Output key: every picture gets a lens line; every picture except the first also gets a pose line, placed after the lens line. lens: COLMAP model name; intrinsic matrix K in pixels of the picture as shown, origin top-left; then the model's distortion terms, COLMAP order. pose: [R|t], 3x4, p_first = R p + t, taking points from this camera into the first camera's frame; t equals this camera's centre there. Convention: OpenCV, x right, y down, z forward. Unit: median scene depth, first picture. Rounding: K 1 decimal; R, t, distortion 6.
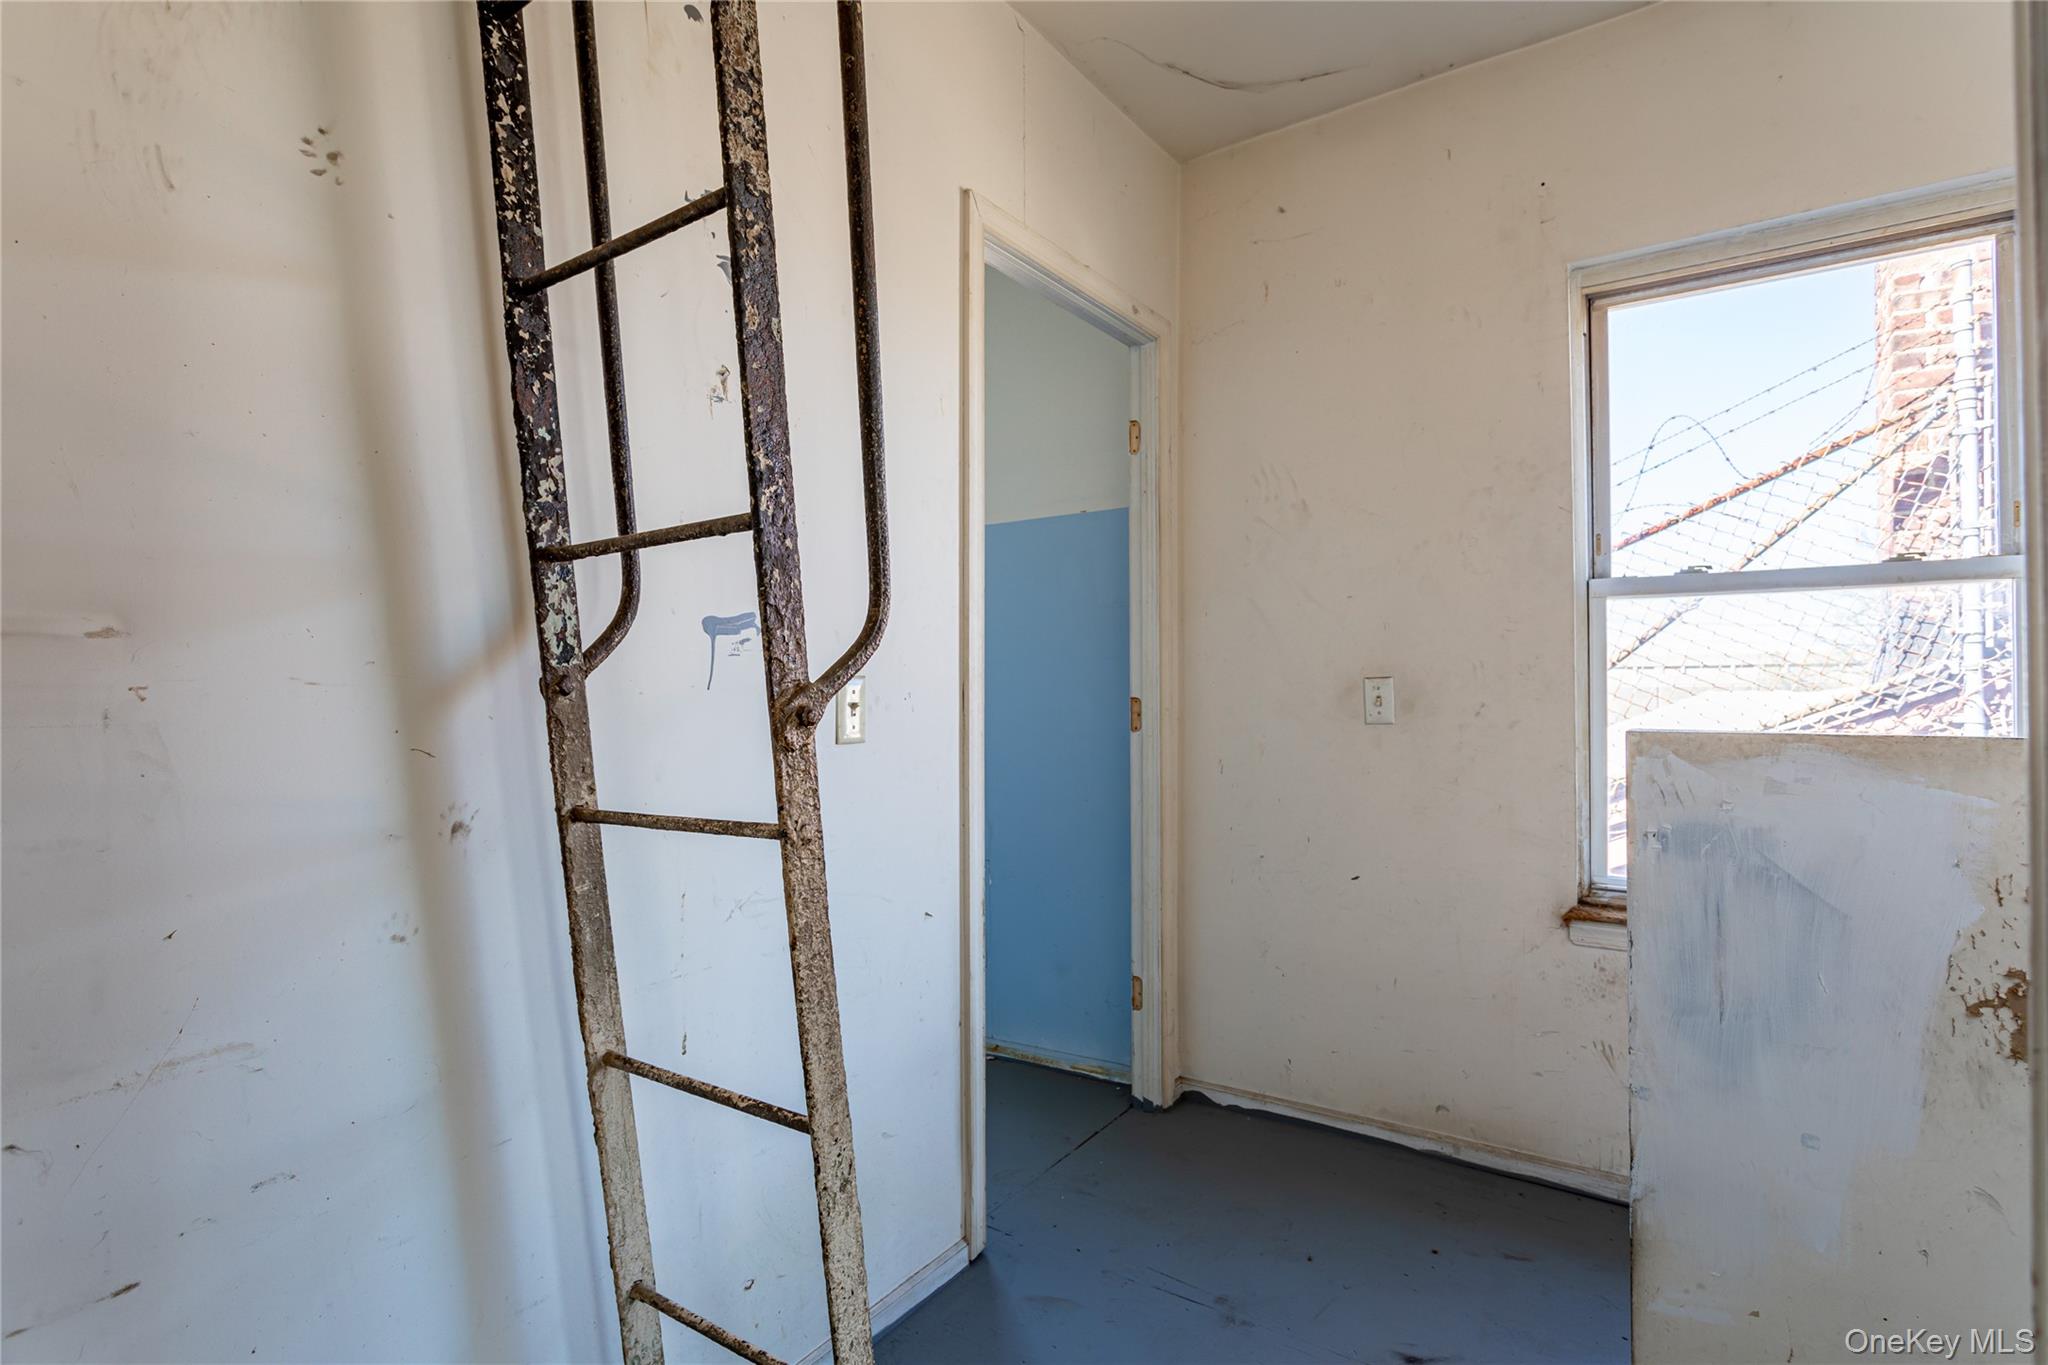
lens RADIAL K [[1031.7, 0, 1019.8], [0, 1031.7, 711.5], [0, 0, 1]] dist [-0.071050, -0.000007]
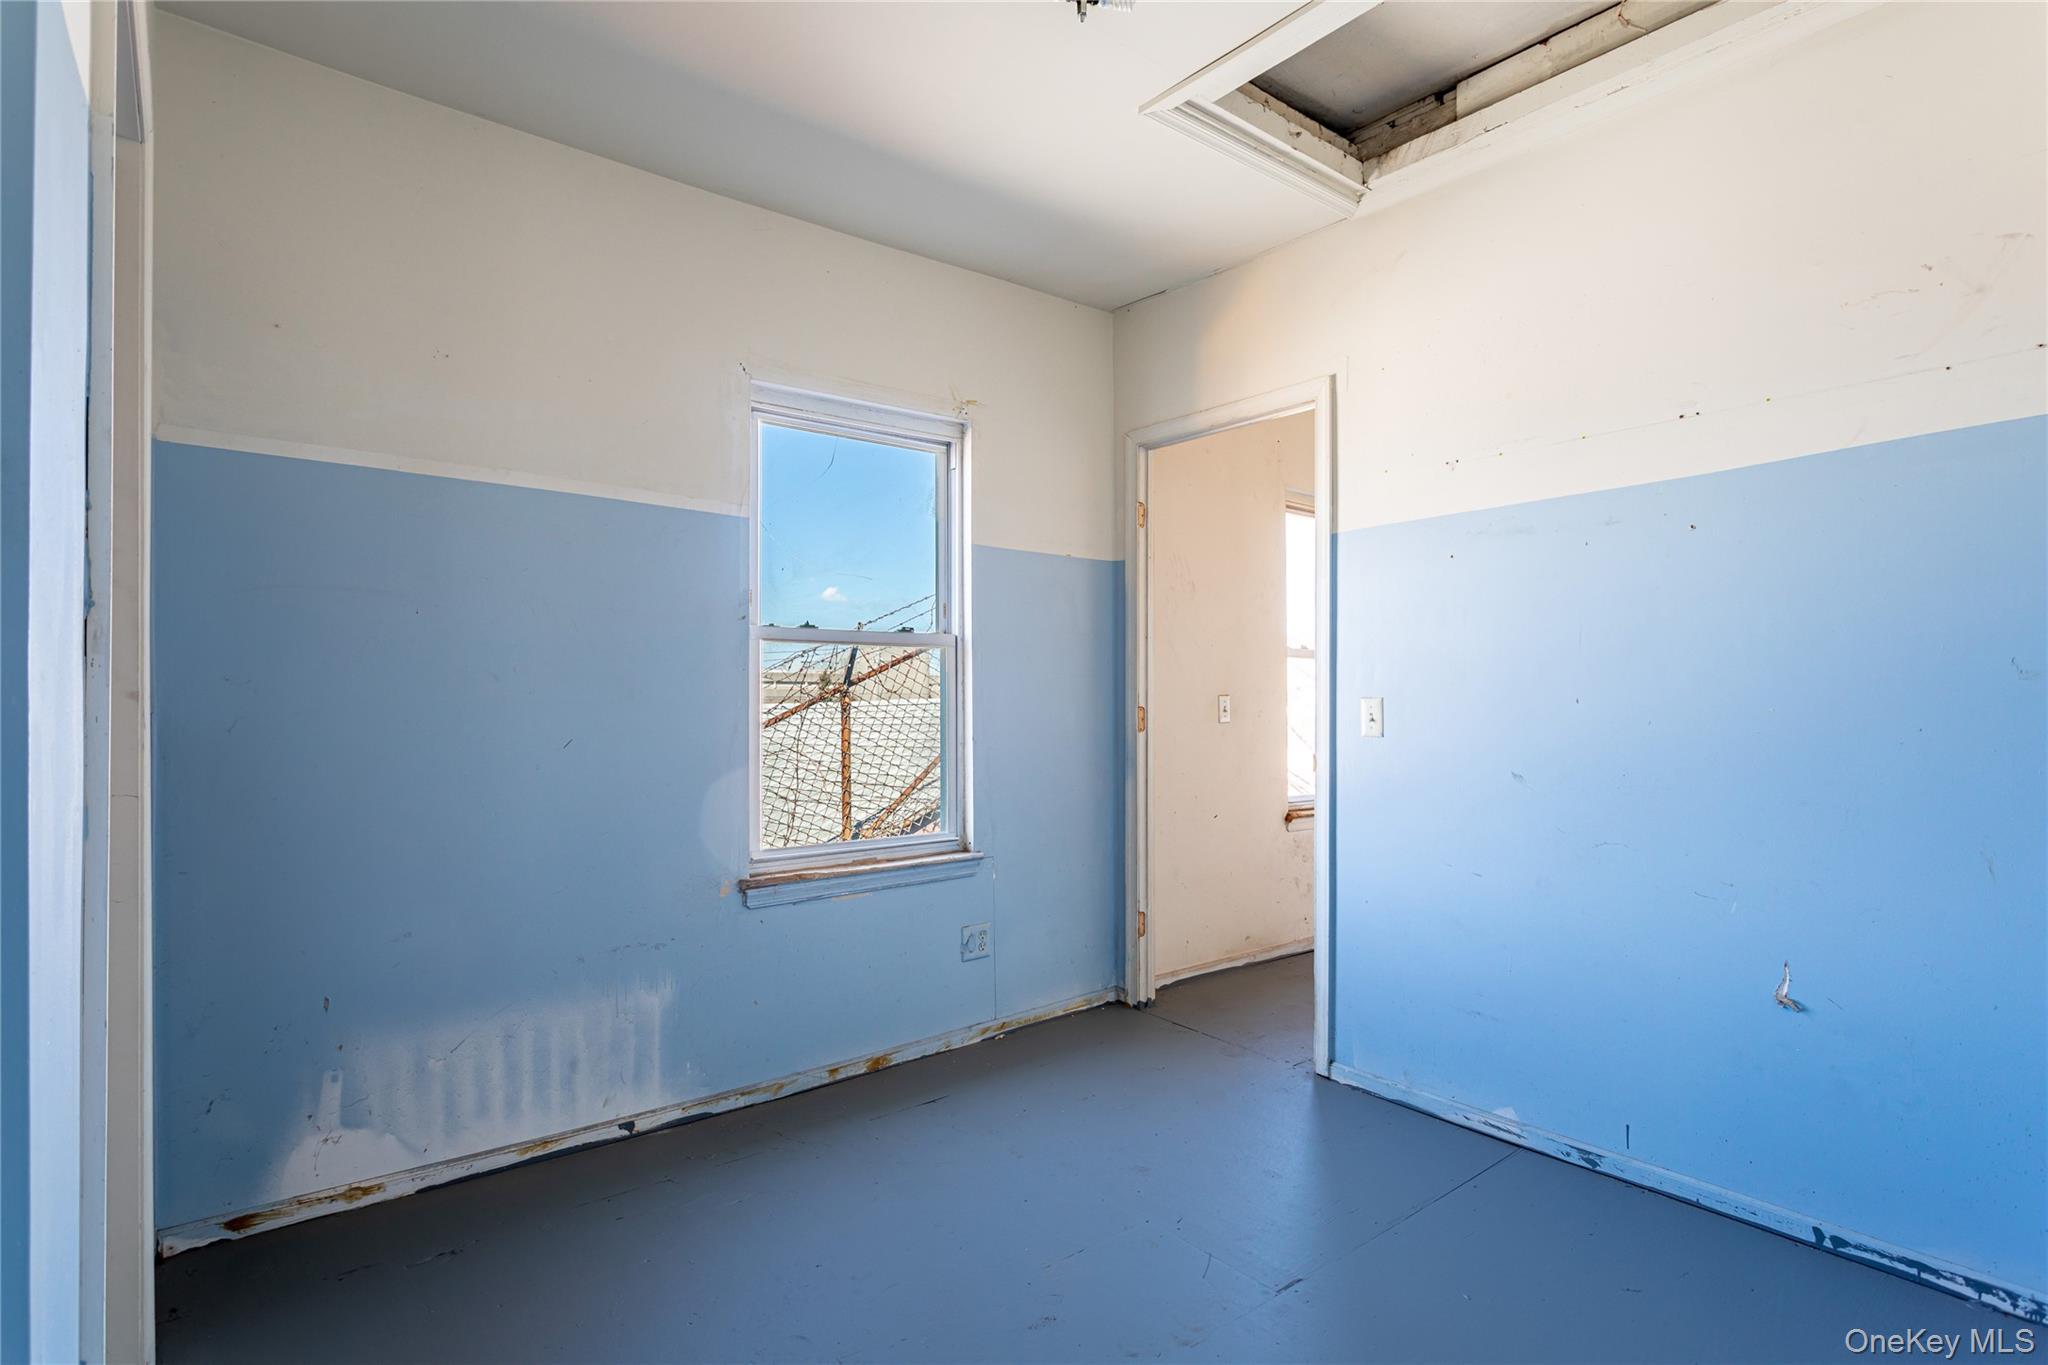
lens RADIAL K [[1031.7, 0, 1019.8], [0, 1031.7, 711.5], [0, 0, 1]] dist [-0.071050, -0.000007]
pose [[0.232717, 0.002070, 0.972542, -1.390522], [0.005516, 0.999979, -0.003448, -0.002952], [-0.972529, 0.006167, 0.232701, 0.933215]]
